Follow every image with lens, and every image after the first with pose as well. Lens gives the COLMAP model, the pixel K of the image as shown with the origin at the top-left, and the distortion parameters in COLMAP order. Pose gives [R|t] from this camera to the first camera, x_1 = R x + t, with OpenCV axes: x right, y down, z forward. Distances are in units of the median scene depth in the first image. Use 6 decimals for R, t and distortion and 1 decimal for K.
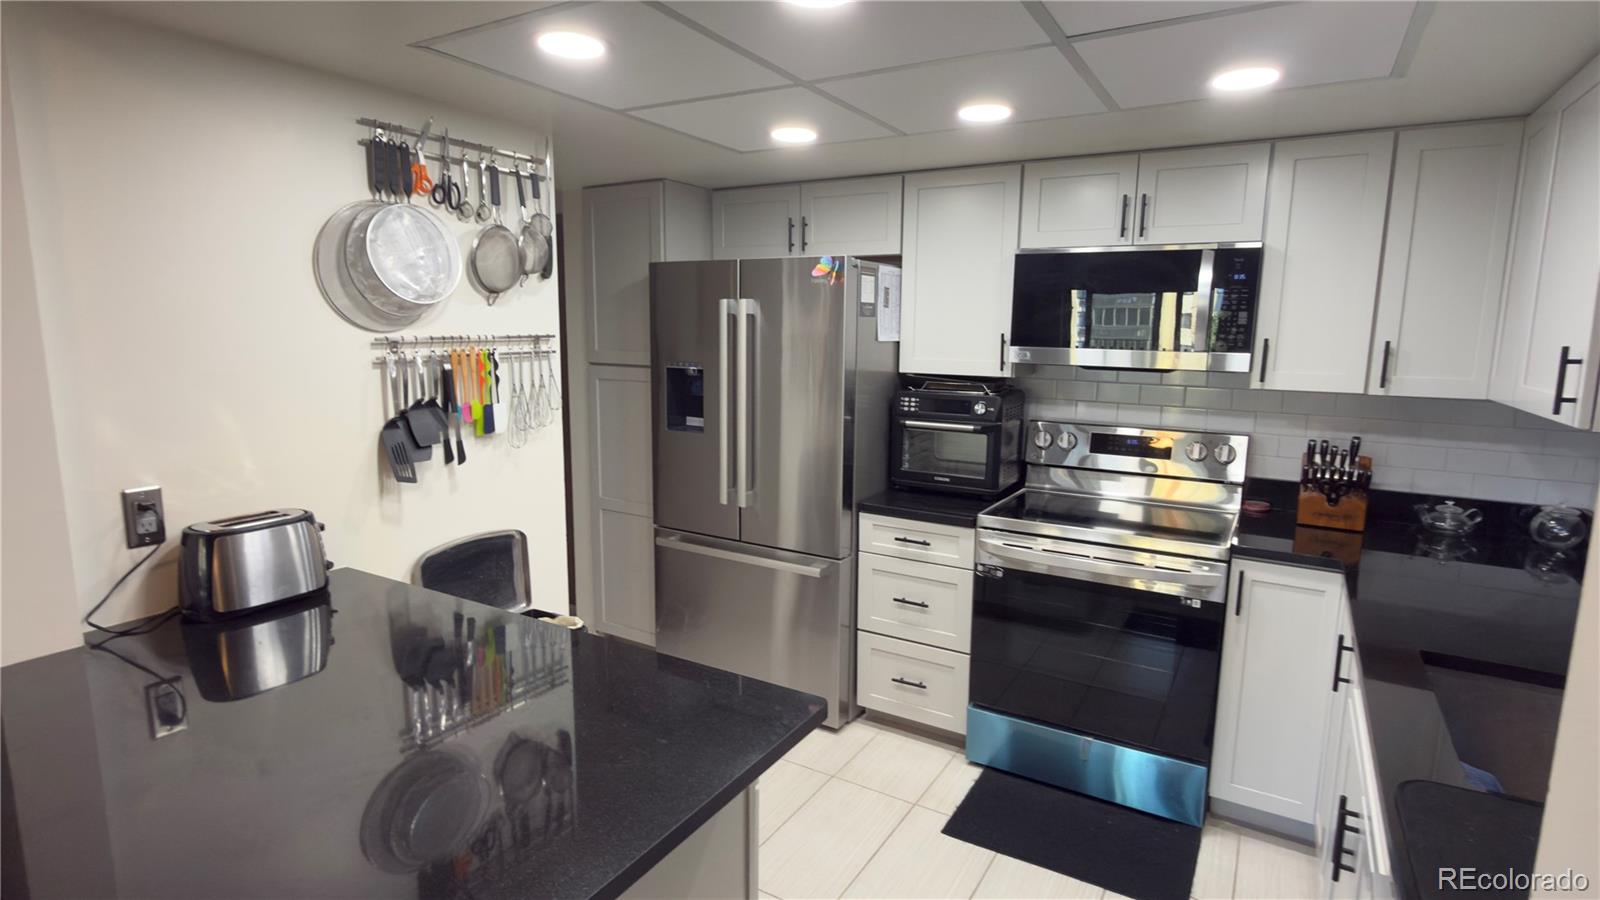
lens RADIAL K [[810.2, 0, 788.6], [0, 810.2, 443.9], [0, 0, 1]] dist [-0.000213, -0.000986]
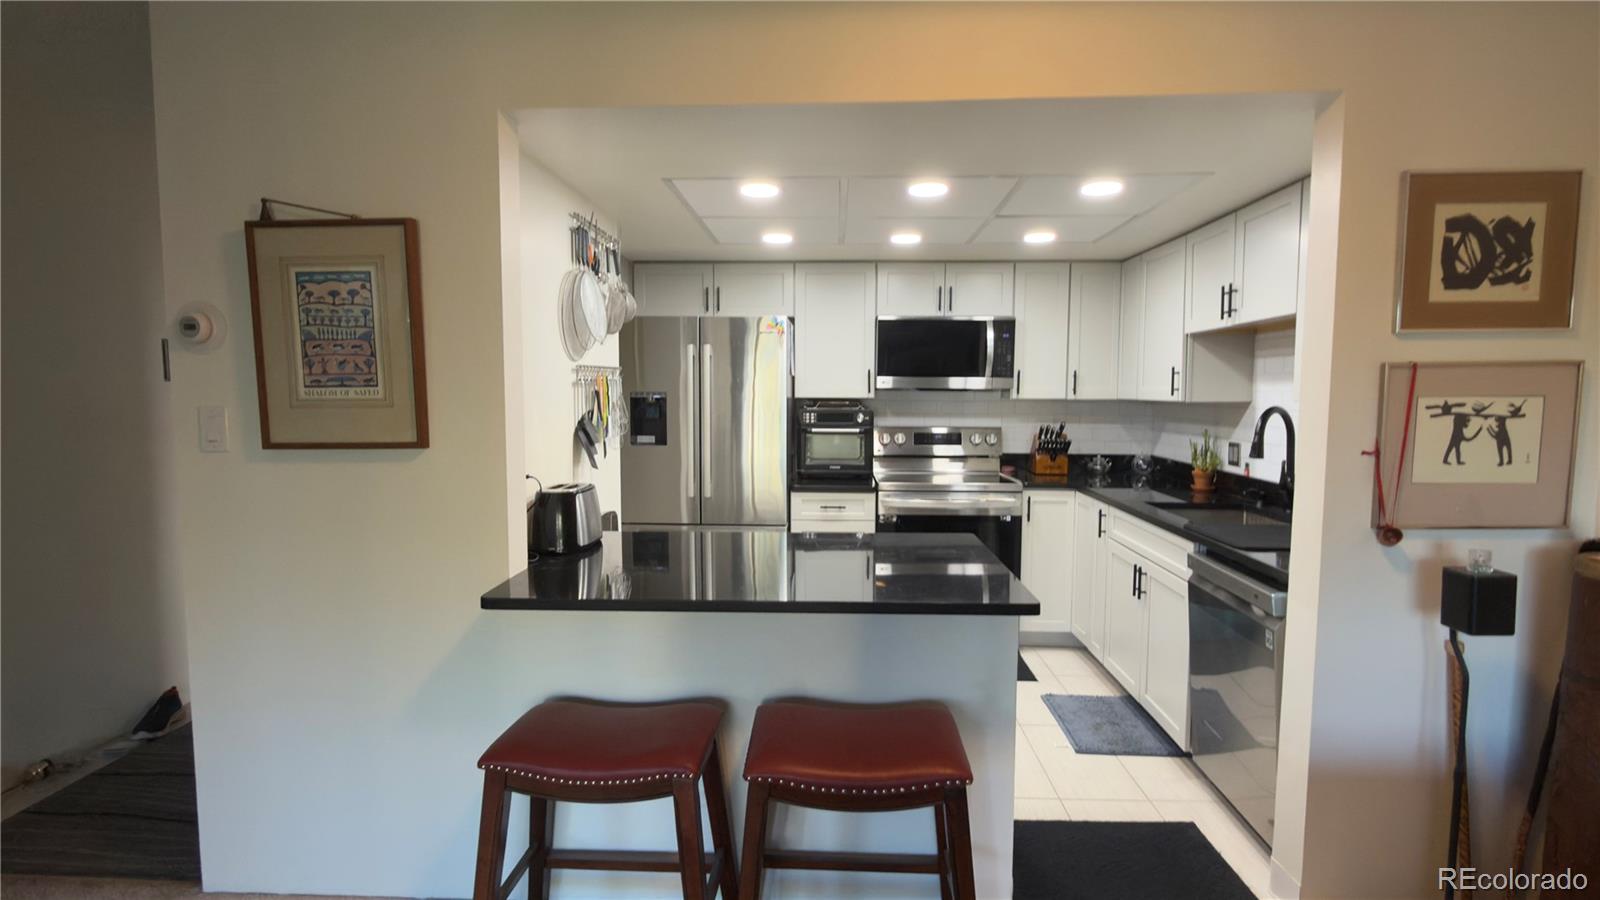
lens RADIAL K [[810.2, 0, 792.2], [0, 810.2, 445.3], [0, 0, 1]] dist [-0.000213, -0.000986]
pose [[0.878284, -0.043925, 0.476117, -0.685125], [0.076573, 0.995840, -0.049380, 0.082942], [-0.471967, 0.079827, 0.877994, -0.311808]]
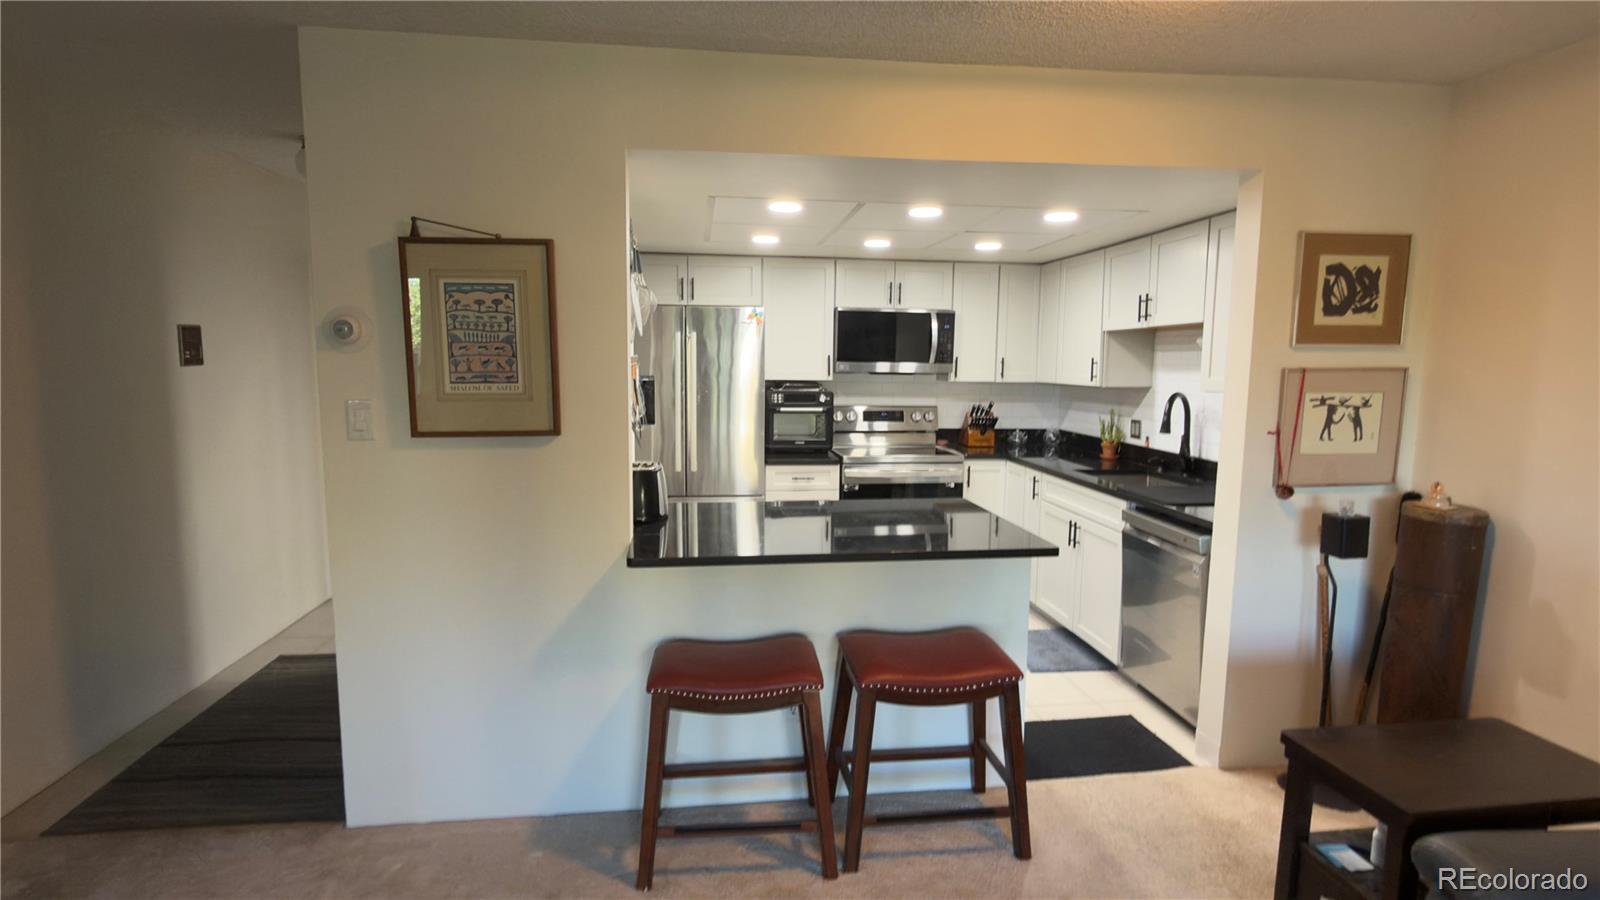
lens RADIAL K [[810.2, 0, 791.6], [0, 810.2, 444.6], [0, 0, 1]] dist [-0.000213, -0.000986]
pose [[0.784379, -0.070534, 0.616258, -0.993458], [0.088773, 0.996051, 0.001013, 0.052337], [-0.613896, 0.053912, 0.787544, -0.344998]]
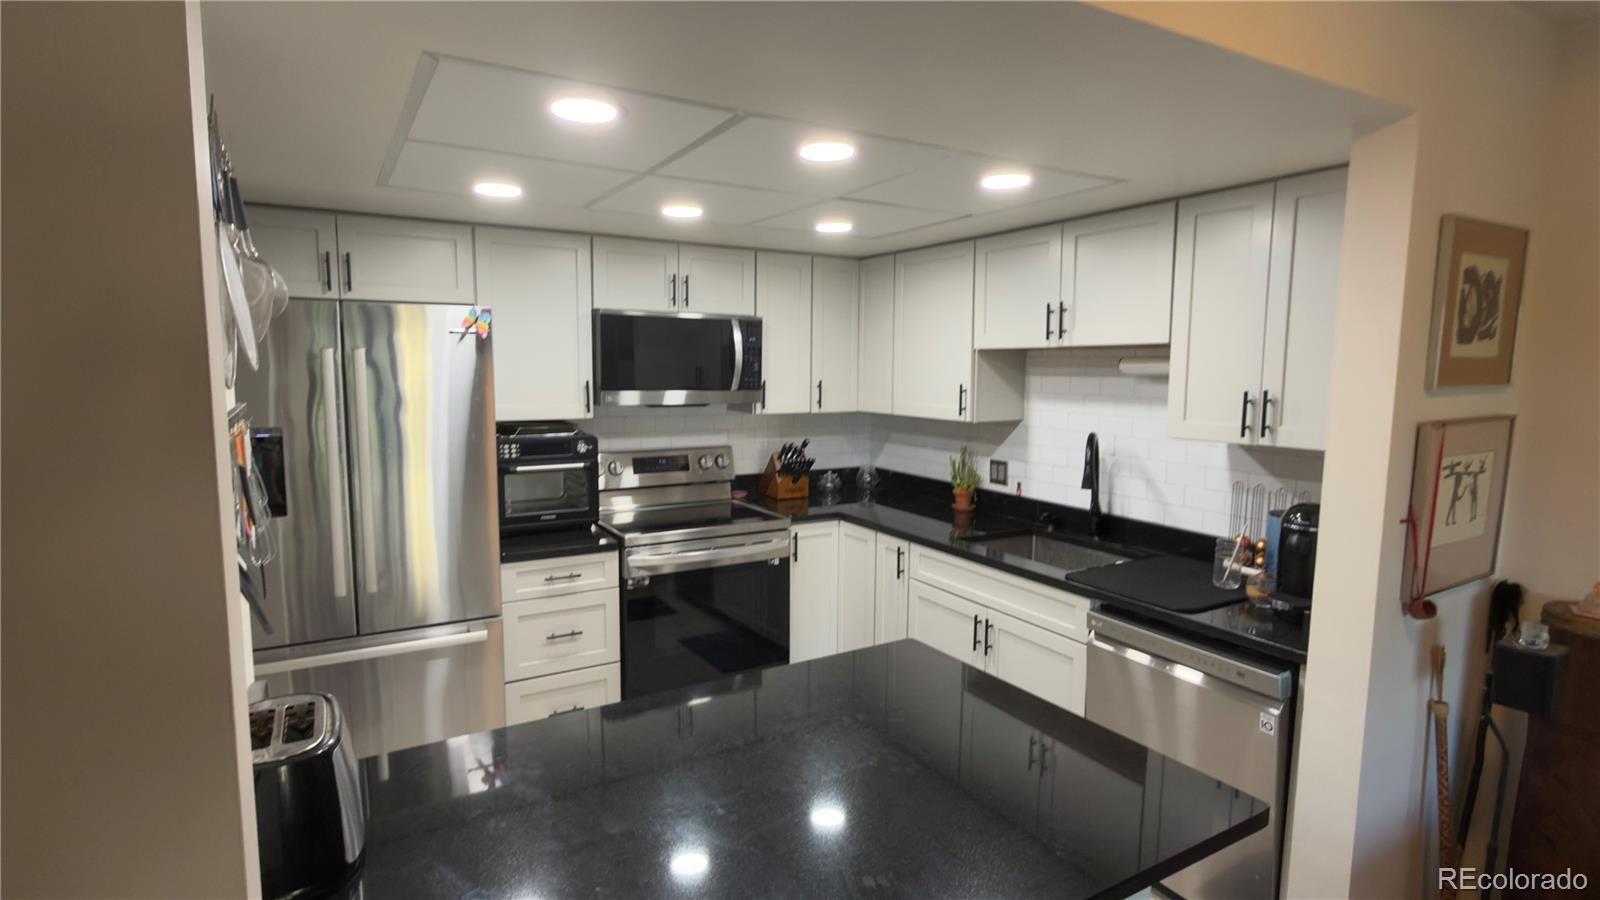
lens RADIAL K [[810.2, 0, 801.0], [0, 810.2, 449.0], [0, 0, 1]] dist [-0.000213, -0.000986]
pose [[0.465146, -0.104720, 0.879018, -0.690692], [0.125518, 0.990748, 0.051611, -0.069730], [-0.876290, 0.086326, 0.473987, 0.227257]]
